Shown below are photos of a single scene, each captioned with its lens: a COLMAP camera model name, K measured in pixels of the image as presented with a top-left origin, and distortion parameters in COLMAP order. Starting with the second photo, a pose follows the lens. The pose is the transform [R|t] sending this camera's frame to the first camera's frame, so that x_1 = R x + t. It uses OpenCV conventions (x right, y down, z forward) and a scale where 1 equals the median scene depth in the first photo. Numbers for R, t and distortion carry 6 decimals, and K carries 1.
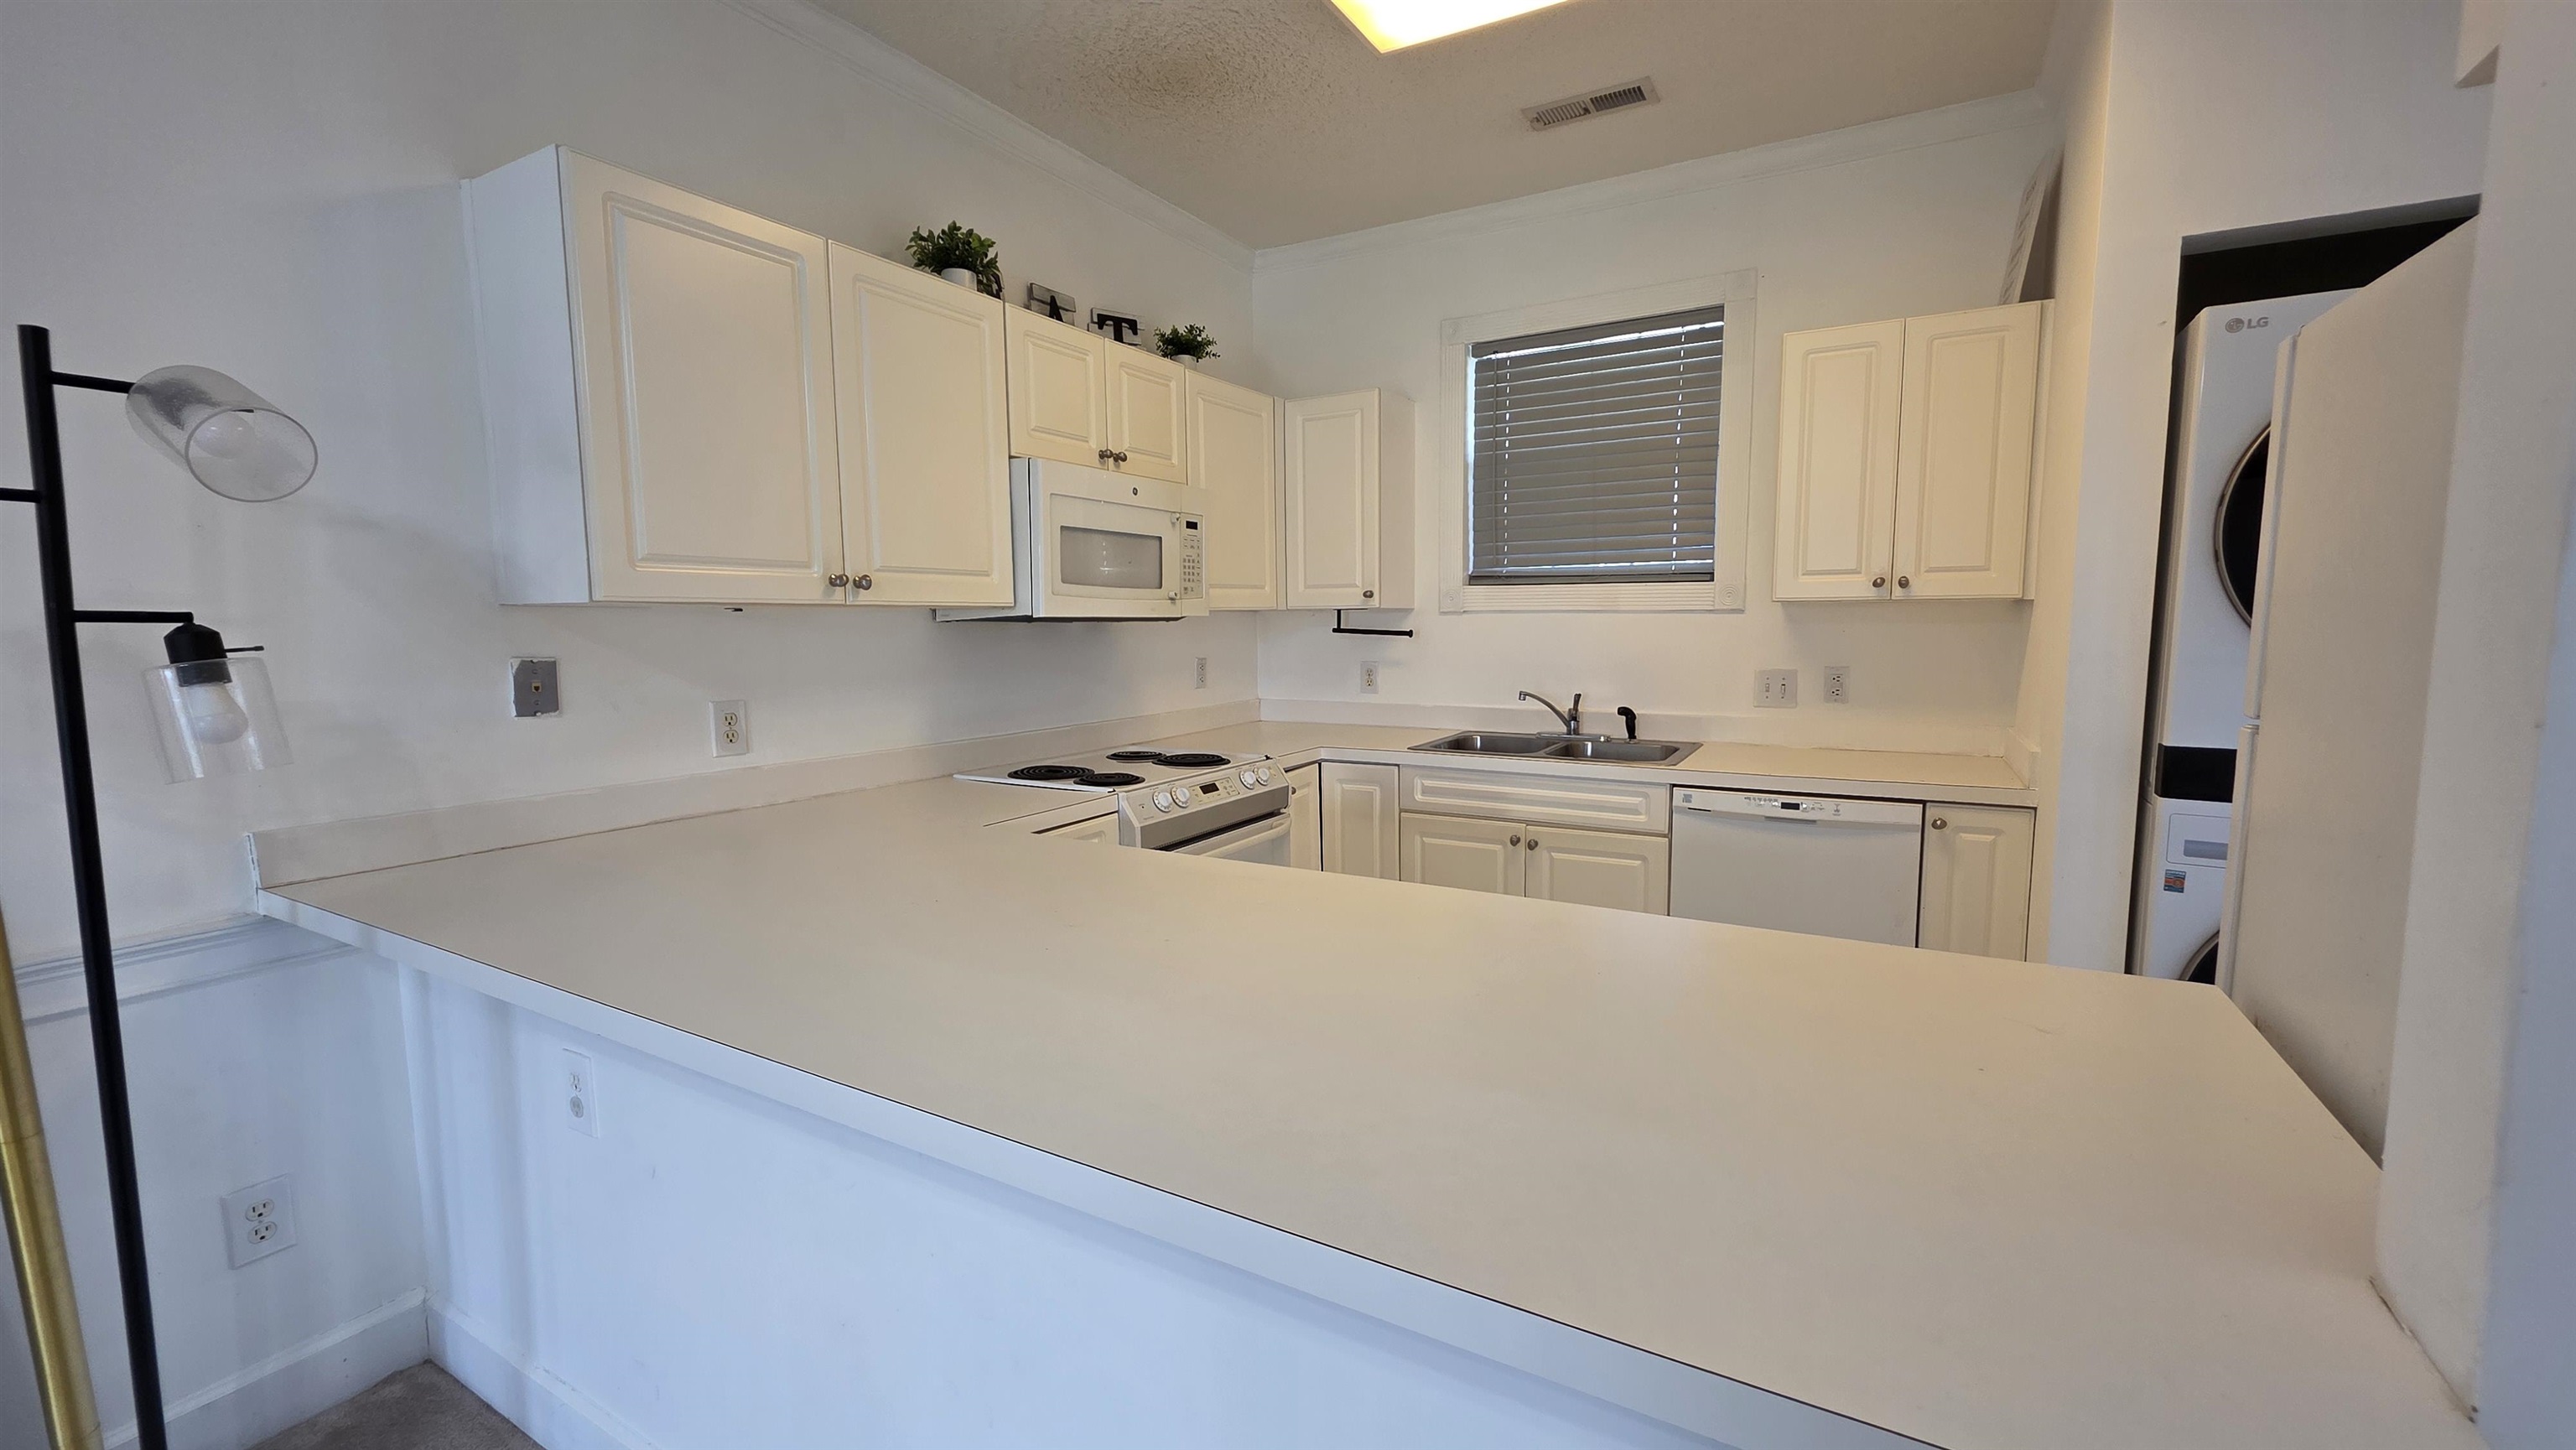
lens RADIAL K [[1039.8, 0, 1312.9], [0, 1039.8, 729.1], [0, 0, 1]] dist [0.001957, -0.001093]
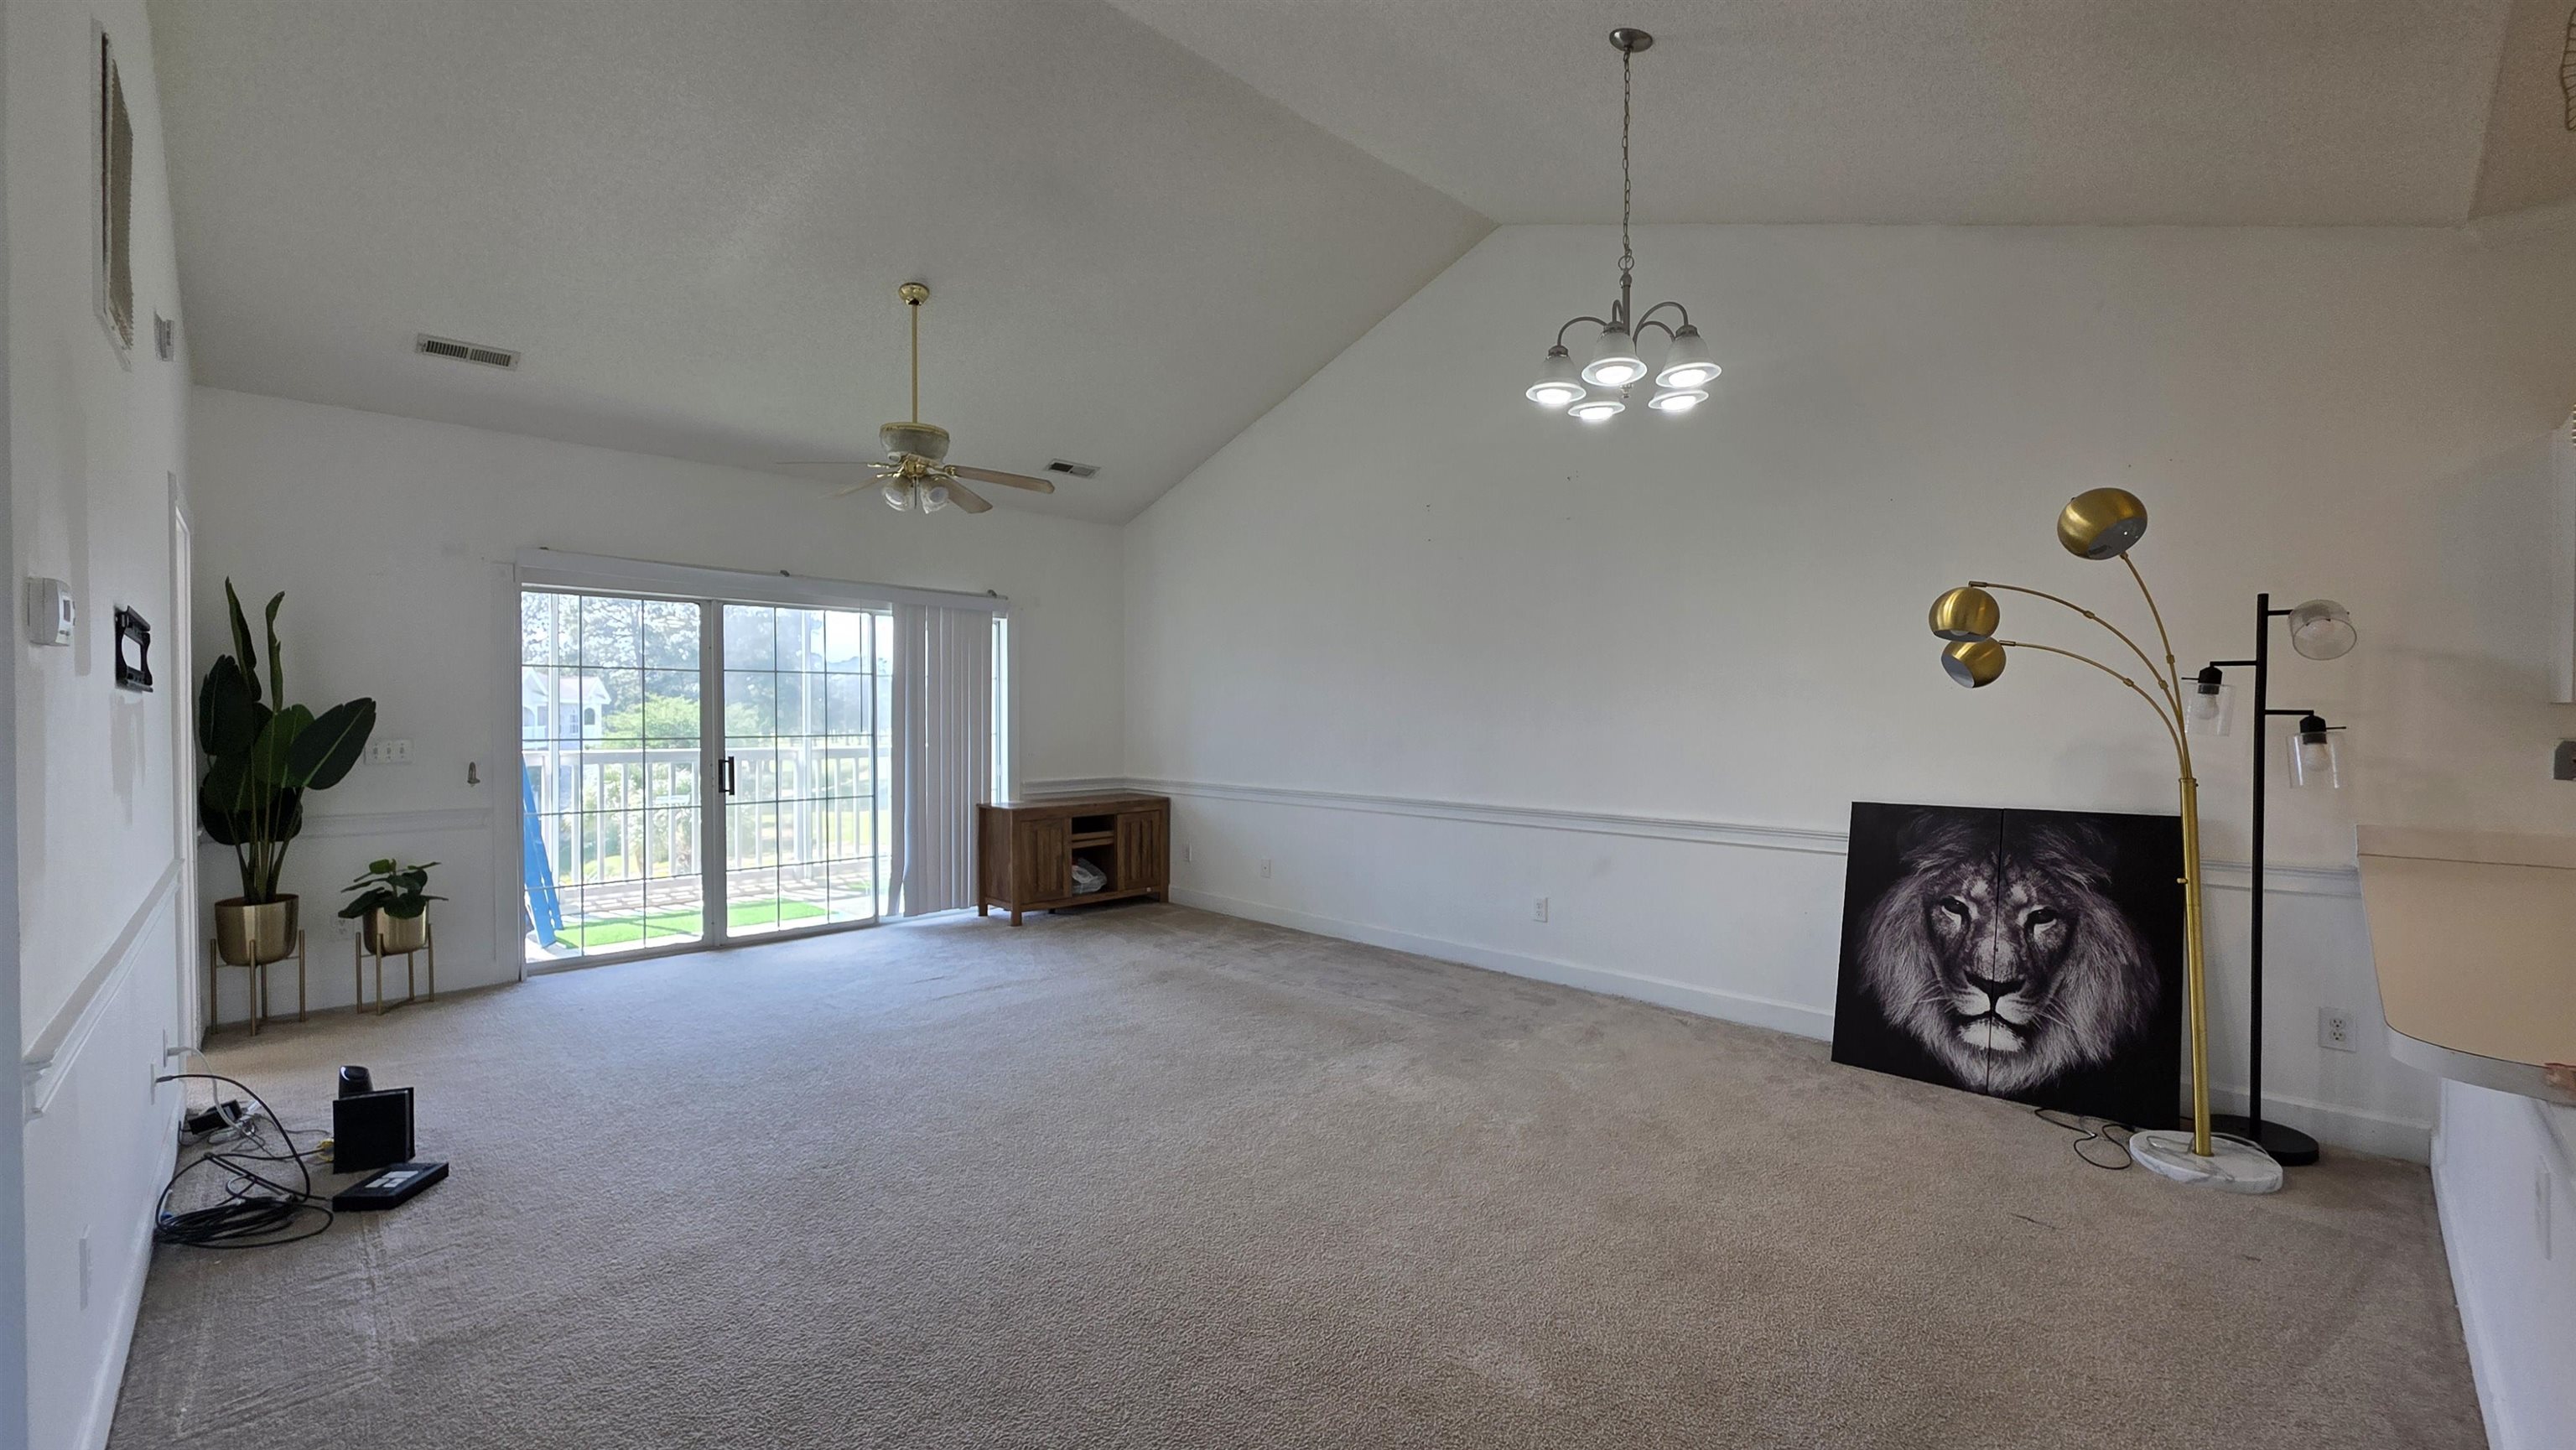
lens RADIAL K [[1039.8, 0, 1292.1], [0, 1039.8, 728.2], [0, 0, 1]] dist [0.001957, -0.001093]
pose [[-0.282045, 0.019211, -0.959209, 0.876320], [-0.094498, 0.994382, 0.047702, 0.011870], [0.954736, 0.104097, -0.278645, -0.227588]]
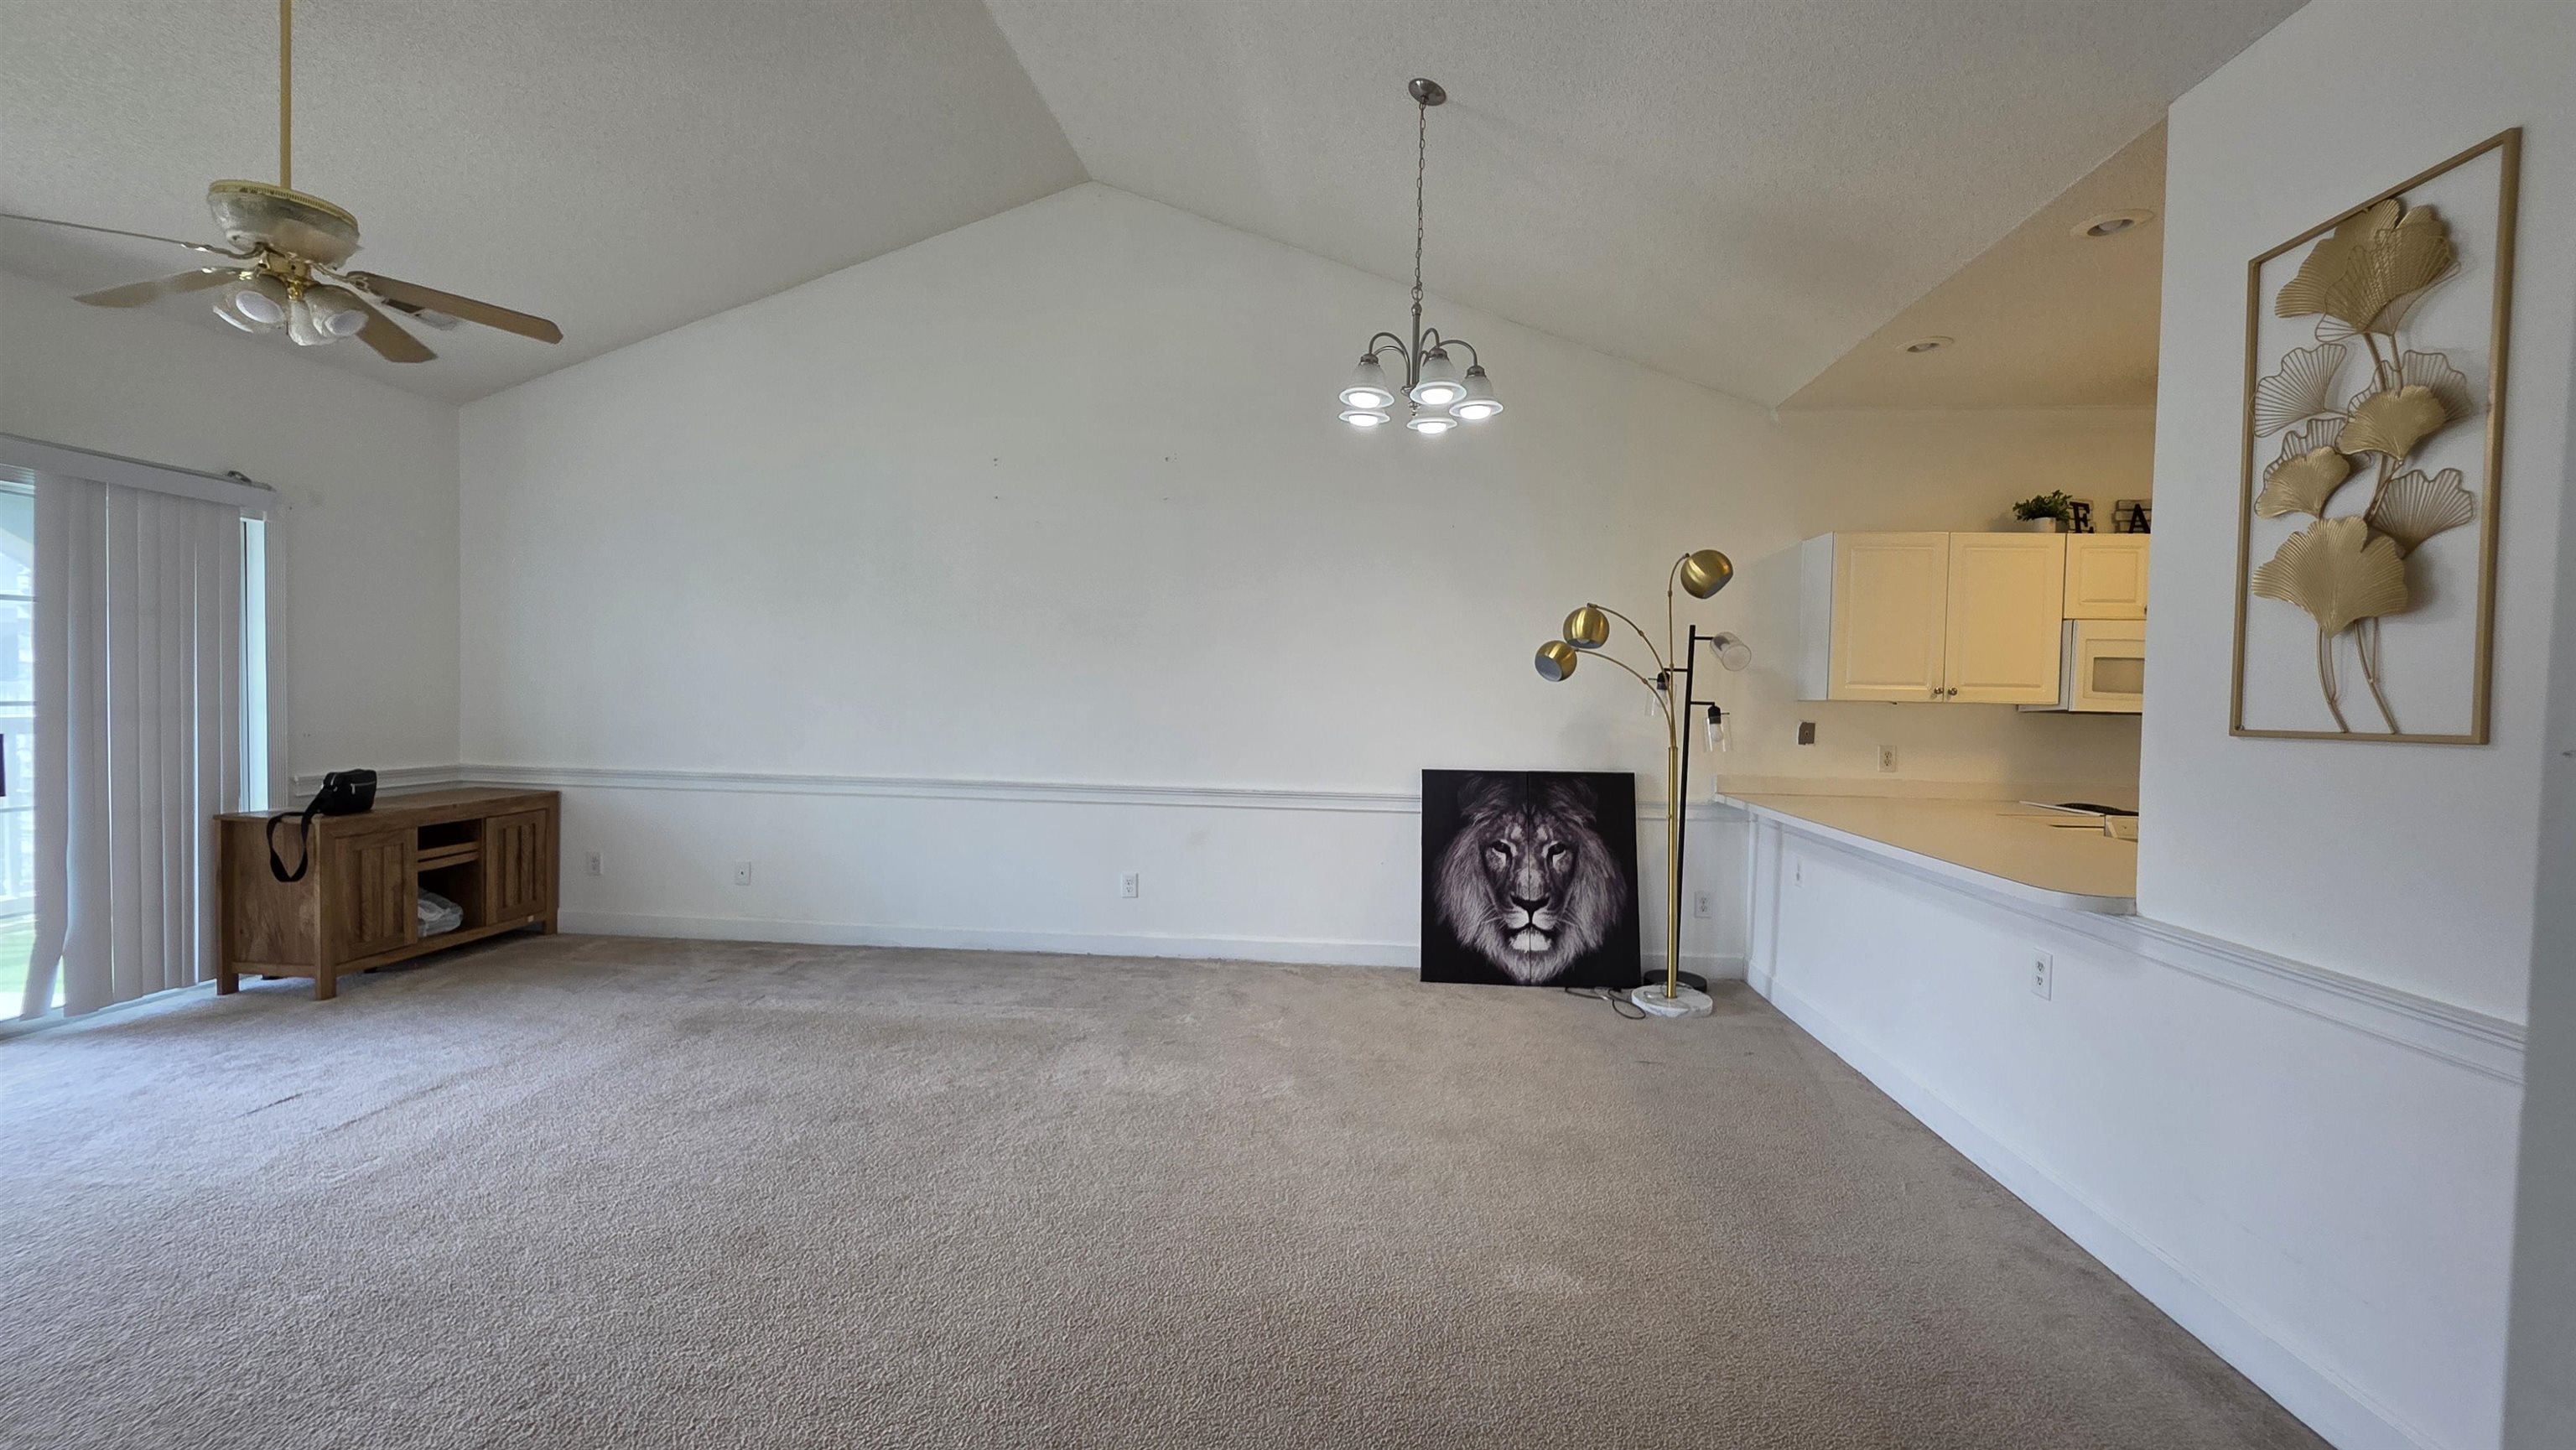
lens RADIAL K [[1039.8, 0, 1303.6], [0, 1039.8, 727.1], [0, 0, 1]] dist [0.001957, -0.001093]
pose [[0.424613, 0.043741, -0.904318, 0.775796], [-0.116377, 0.993183, -0.006605, 0.079339], [0.897864, 0.108046, 0.426809, -0.896280]]
